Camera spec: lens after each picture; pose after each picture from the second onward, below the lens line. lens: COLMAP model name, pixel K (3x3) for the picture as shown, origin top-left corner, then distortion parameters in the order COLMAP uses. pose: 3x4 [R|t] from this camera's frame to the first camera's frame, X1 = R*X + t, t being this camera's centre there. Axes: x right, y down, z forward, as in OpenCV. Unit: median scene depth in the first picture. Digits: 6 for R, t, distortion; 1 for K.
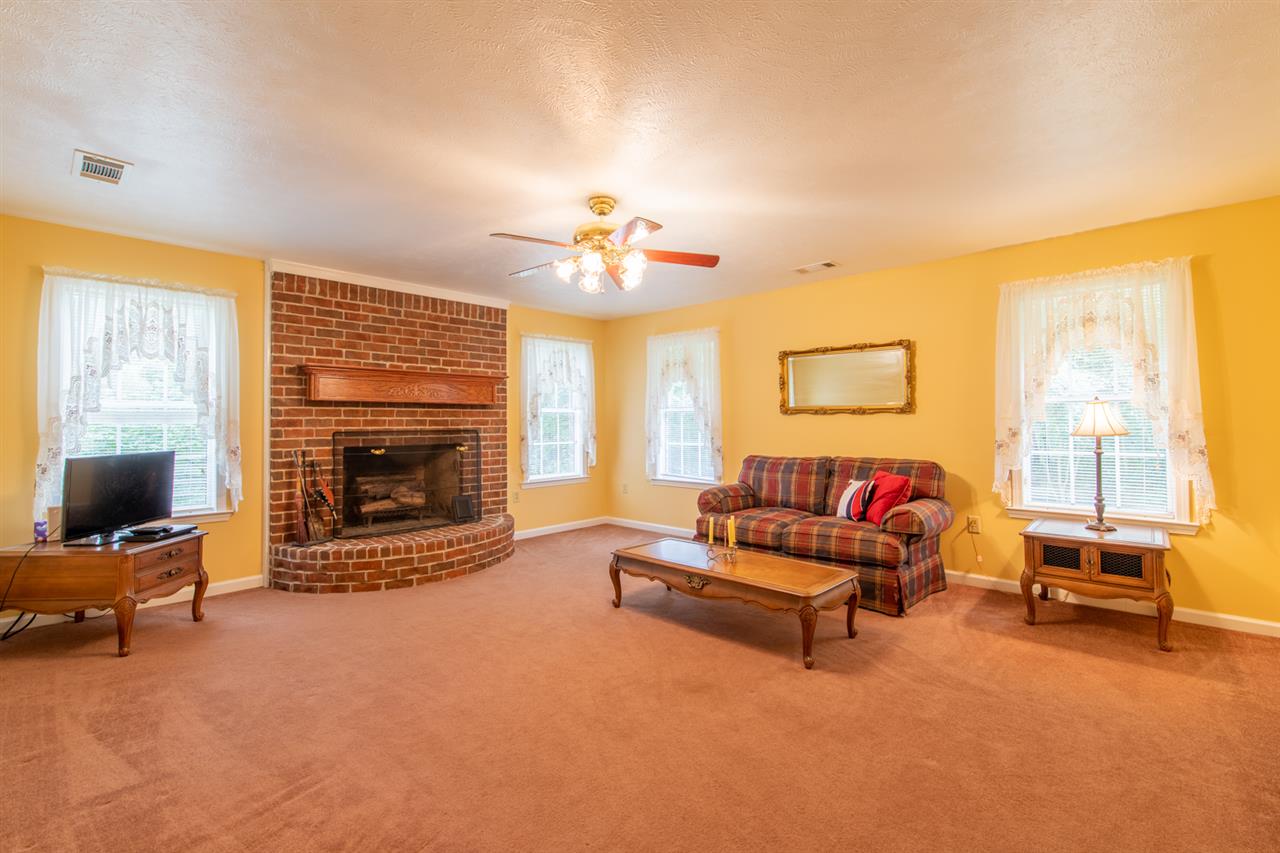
lens RADIAL K [[555.6, 0, 641.7], [0, 555.6, 416.0], [0, 0, 1]] dist [-0.004251, -0.001027]
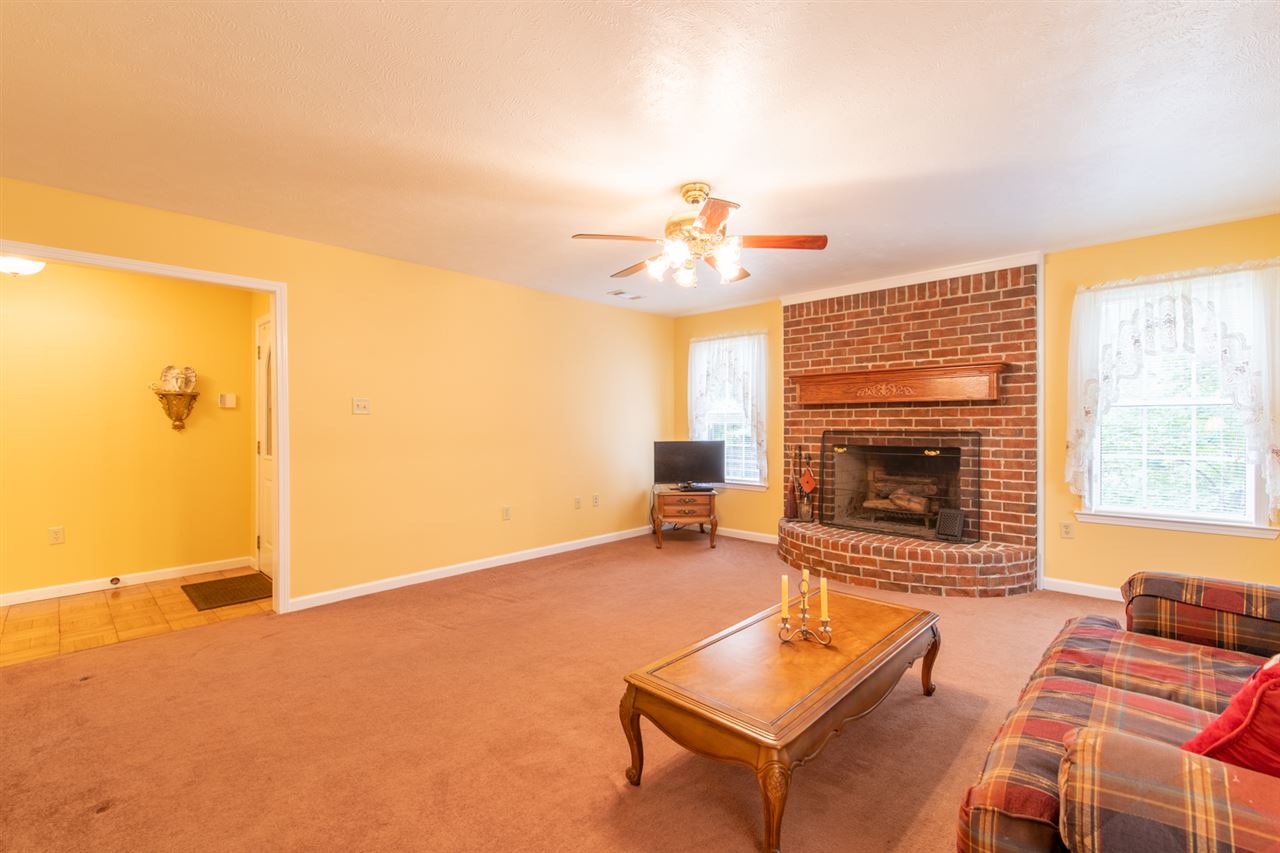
lens RADIAL K [[555.6, 0, 642.5], [0, 555.6, 432.2], [0, 0, 1]] dist [-0.004251, -0.001027]
pose [[0.000549, 0.017282, -0.999851, 0.555630], [0.013857, 0.999755, 0.017288, 0.005898], [0.999904, -0.013865, 0.000309, 0.576645]]
